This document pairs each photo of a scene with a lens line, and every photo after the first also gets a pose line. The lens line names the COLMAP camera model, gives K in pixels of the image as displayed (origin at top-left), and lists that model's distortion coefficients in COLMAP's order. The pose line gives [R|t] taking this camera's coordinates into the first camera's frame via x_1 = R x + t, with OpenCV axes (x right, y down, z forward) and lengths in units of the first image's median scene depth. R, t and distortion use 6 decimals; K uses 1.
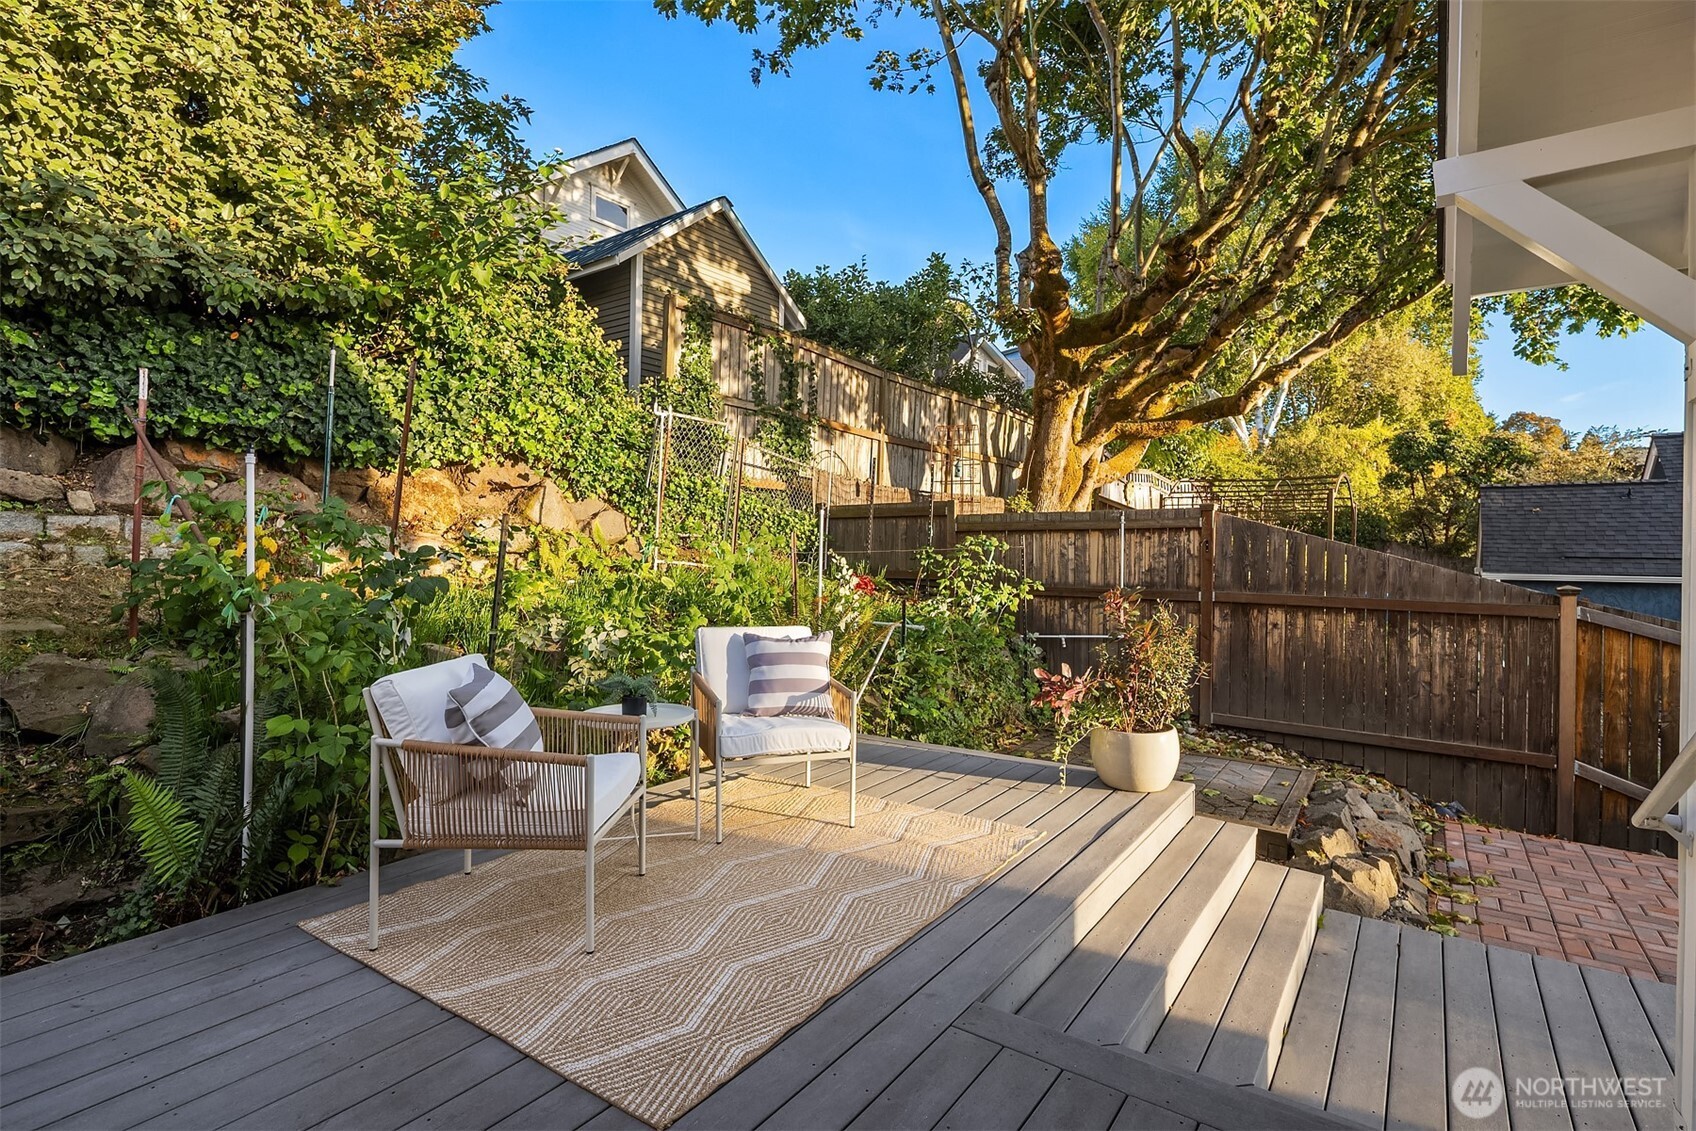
lens RADIAL K [[813.3, 0, 848.6], [0, 813.3, 556.3], [0, 0, 1]] dist [-0.000120, -0.000583]
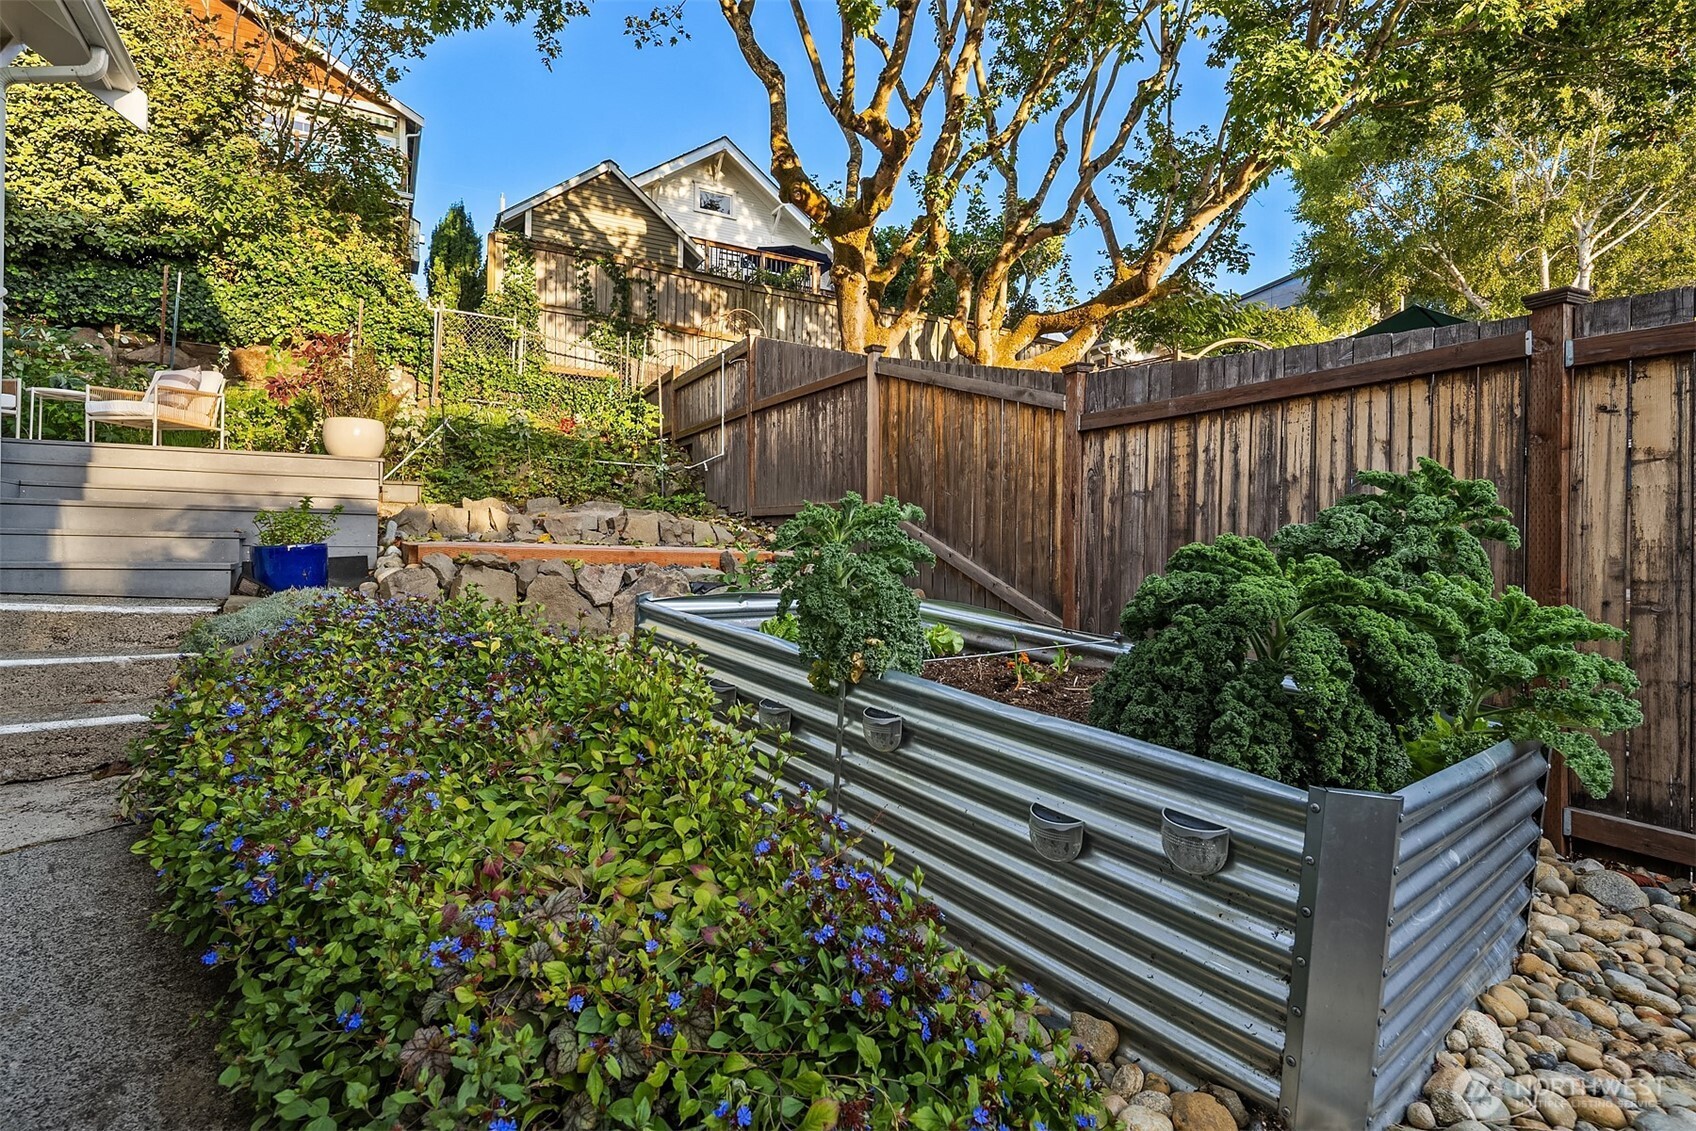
lens RADIAL K [[813.3, 0, 848.6], [0, 813.3, 556.3], [0, 0, 1]] dist [-0.000120, -0.000583]
pose [[0.910324, 0.007698, -0.413824, 0.740318], [-0.008641, 0.999963, -0.000406, 0.182393], [0.413806, 0.003945, 0.910357, -0.000234]]
